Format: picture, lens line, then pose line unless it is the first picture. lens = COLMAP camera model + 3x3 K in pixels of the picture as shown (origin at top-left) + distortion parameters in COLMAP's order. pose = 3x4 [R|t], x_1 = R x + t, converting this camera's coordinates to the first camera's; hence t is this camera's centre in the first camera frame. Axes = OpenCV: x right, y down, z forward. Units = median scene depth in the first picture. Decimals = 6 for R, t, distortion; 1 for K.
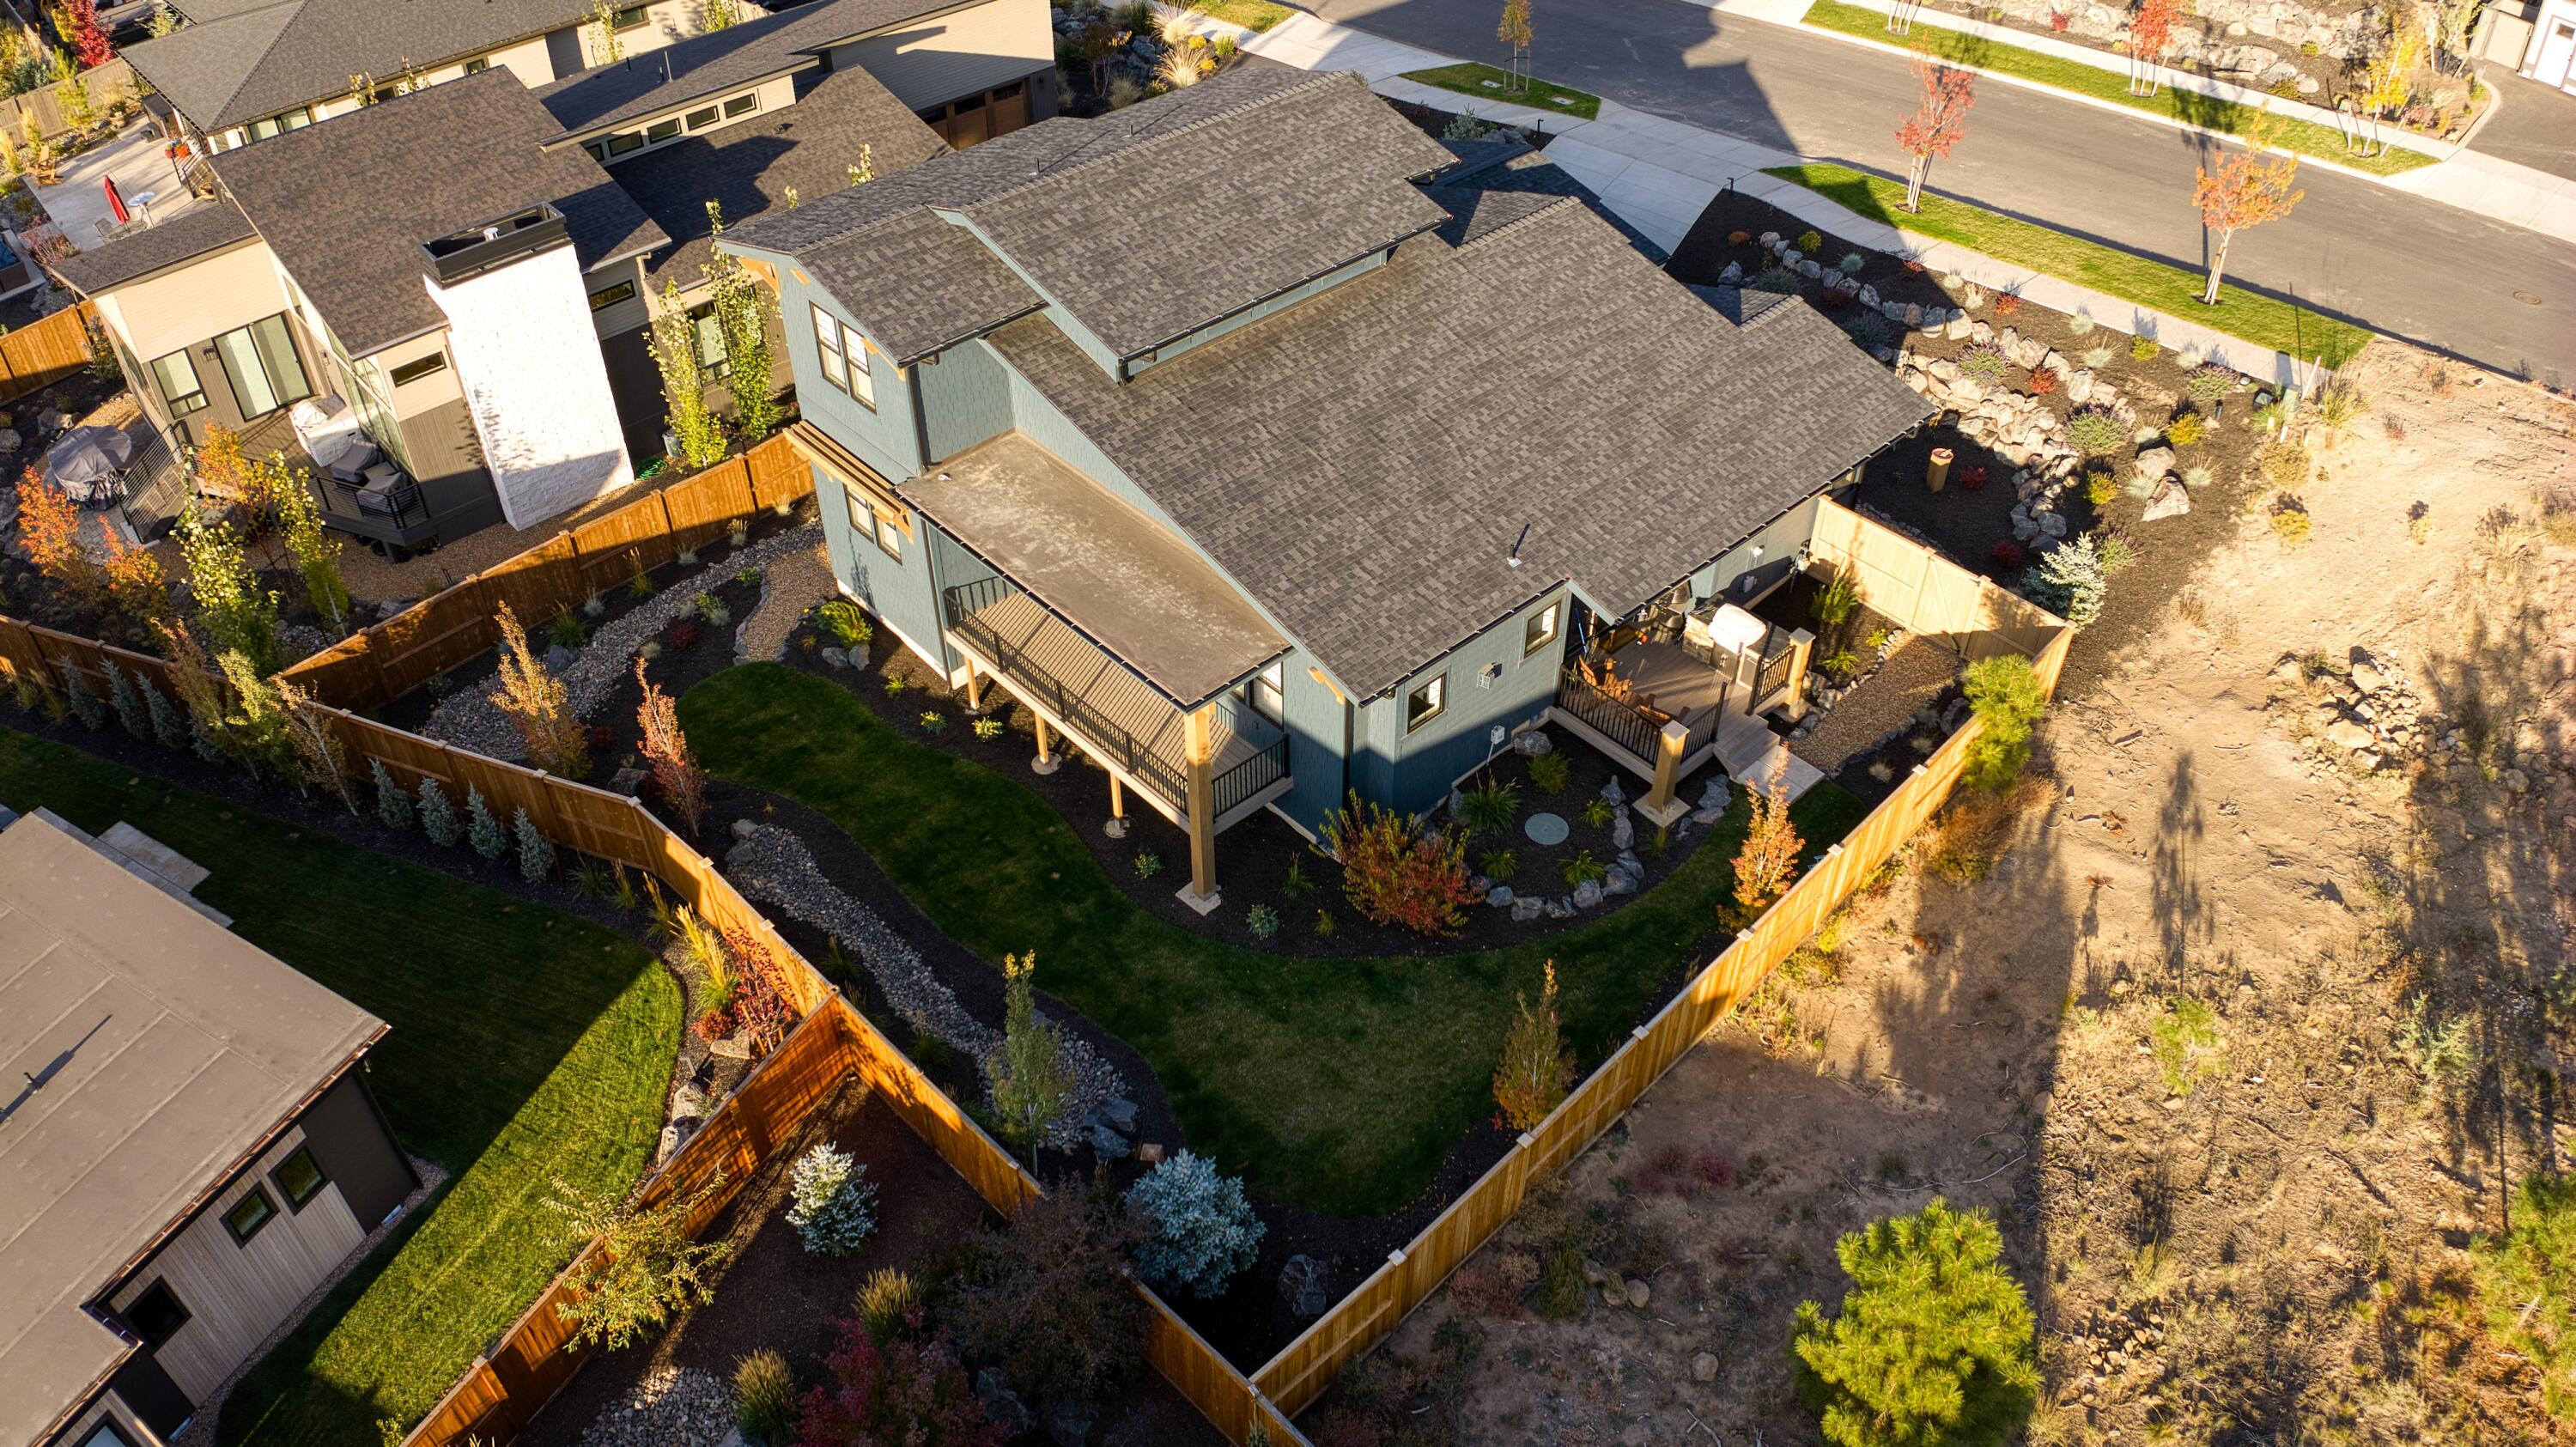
lens RADIAL K [[1829.7, 0, 1282.7], [0, 1829.7, 712.7], [0, 0, 1]] dist [-0.103012, -0.016222]
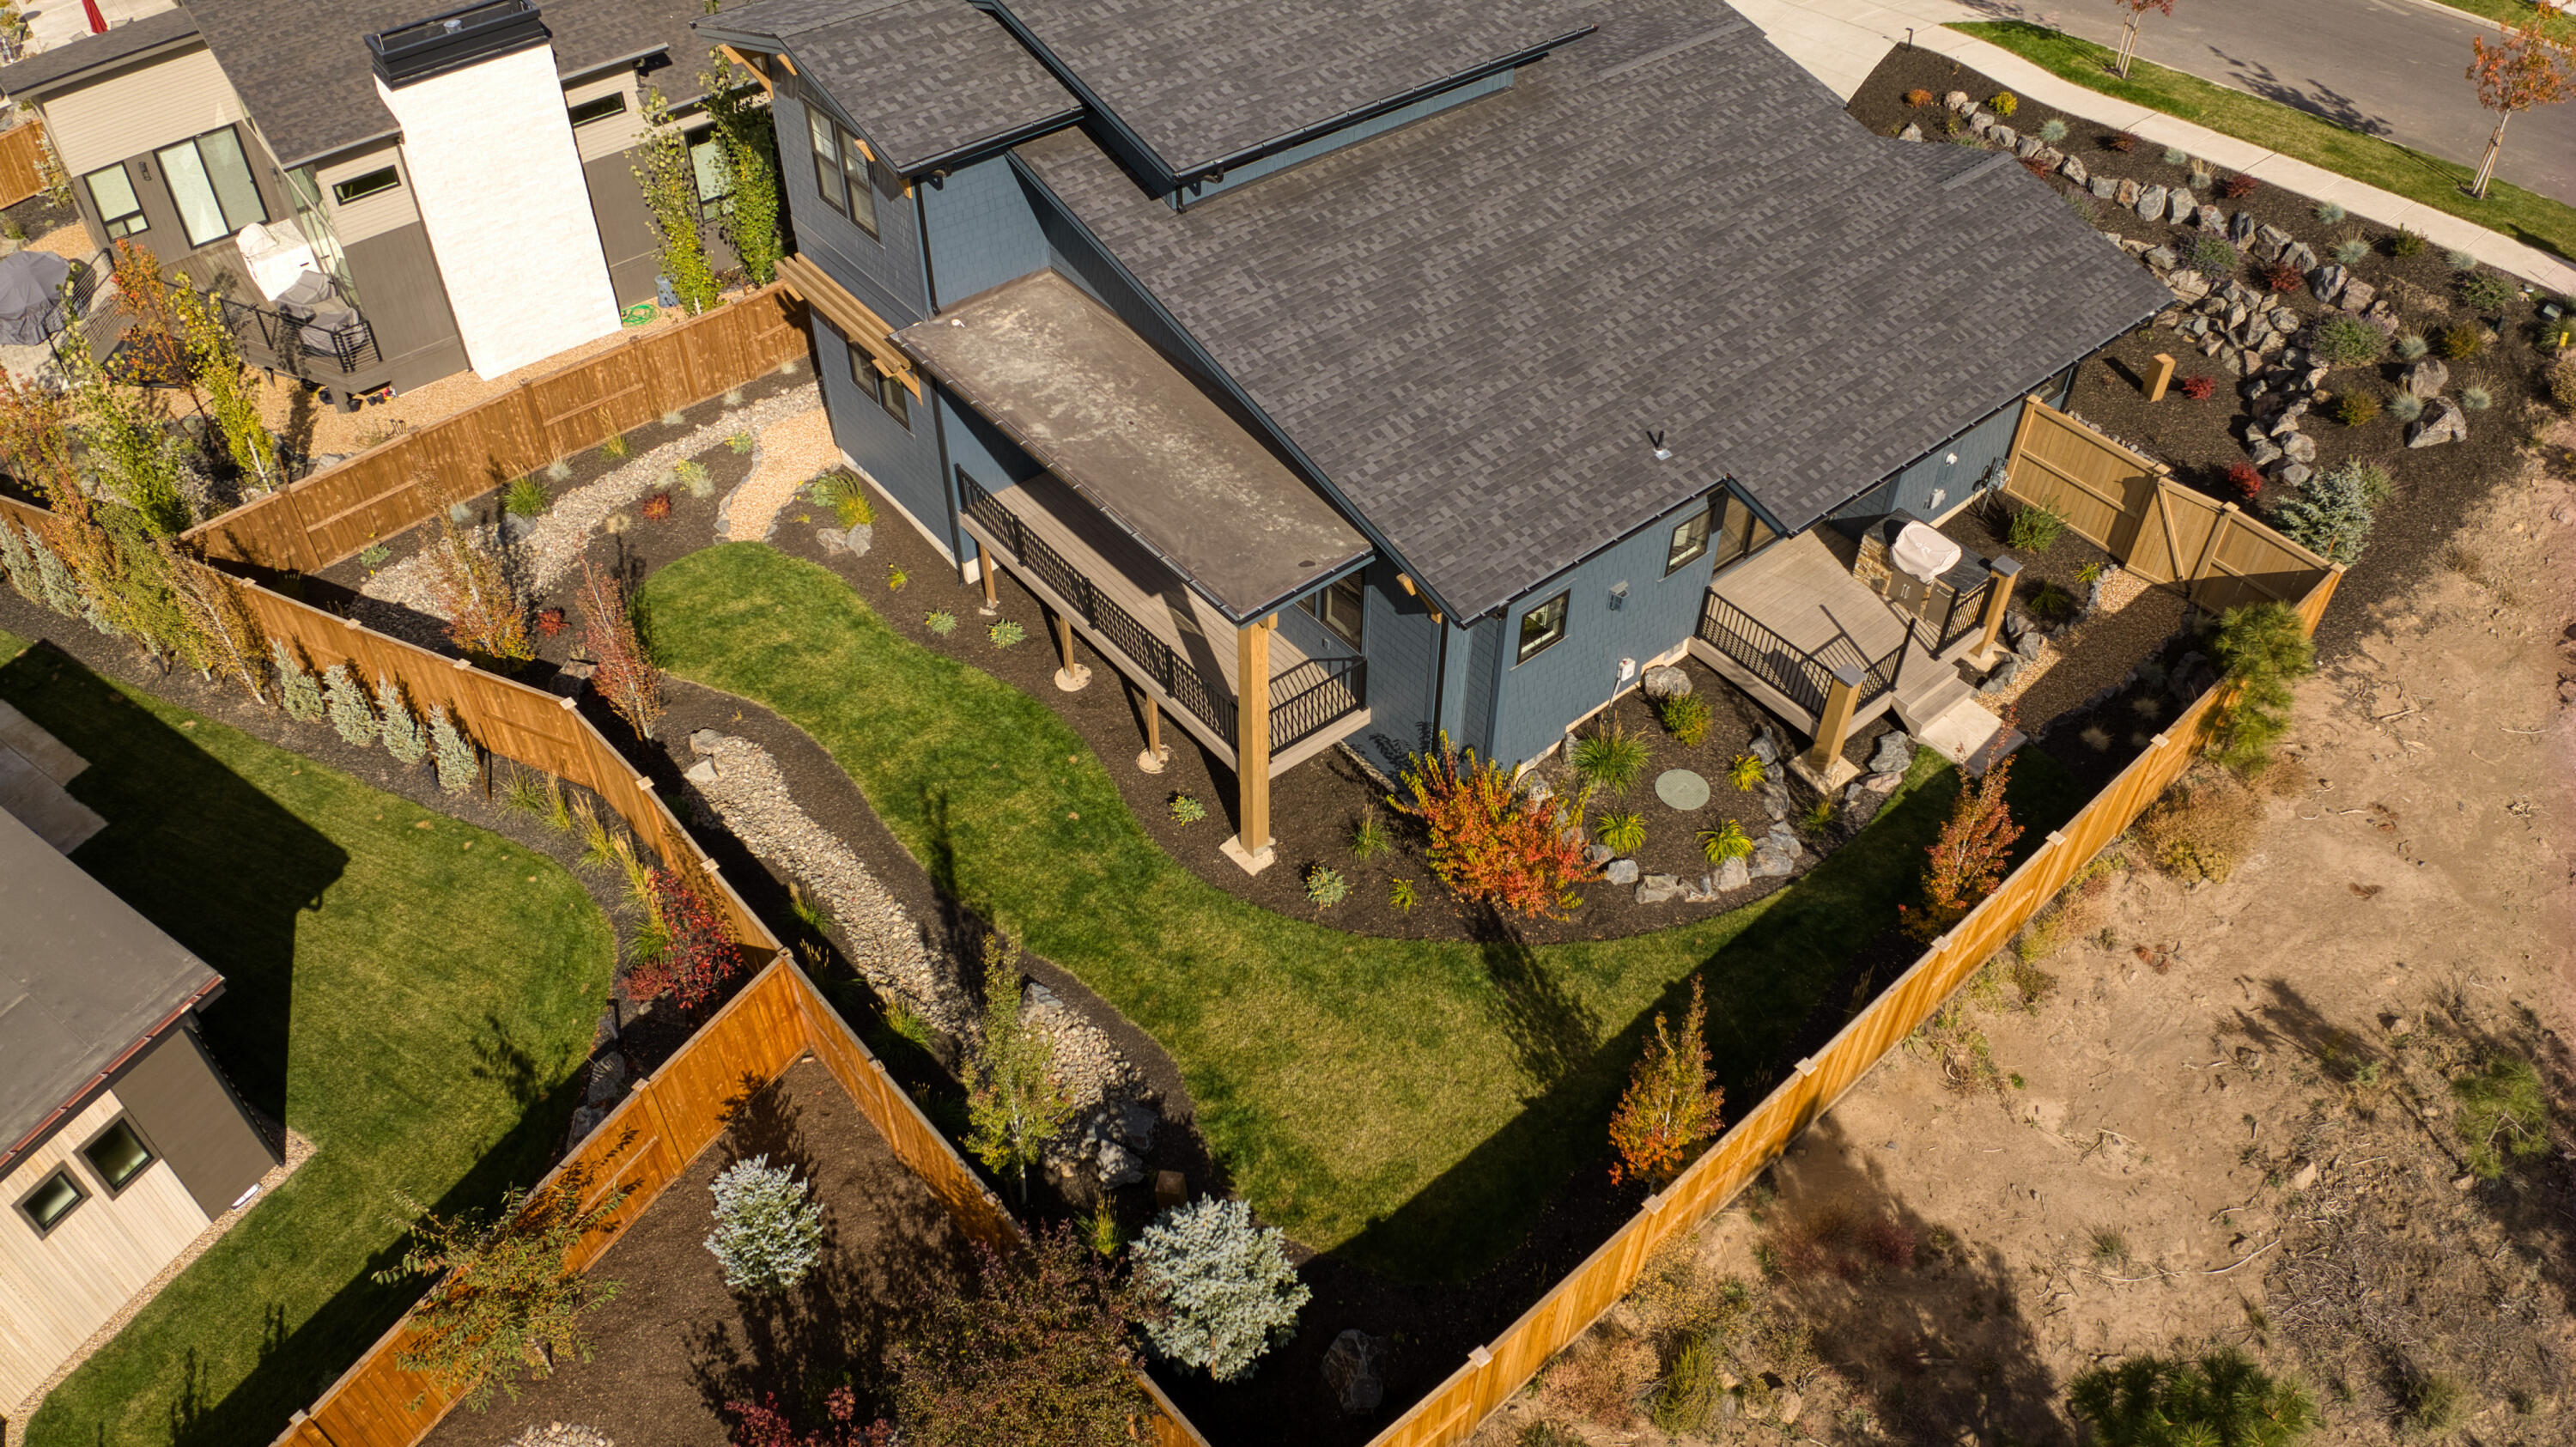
lens RADIAL K [[1811.8, 0, 1284.6], [0, 1811.8, 722.4], [0, 0, 1]] dist [-0.091500, -0.000628]
pose [[0.998271, 0.046950, -0.035372, -0.003684], [-0.044967, 0.997478, 0.054918, -0.001658], [0.037861, -0.053232, 0.997864, 0.201397]]
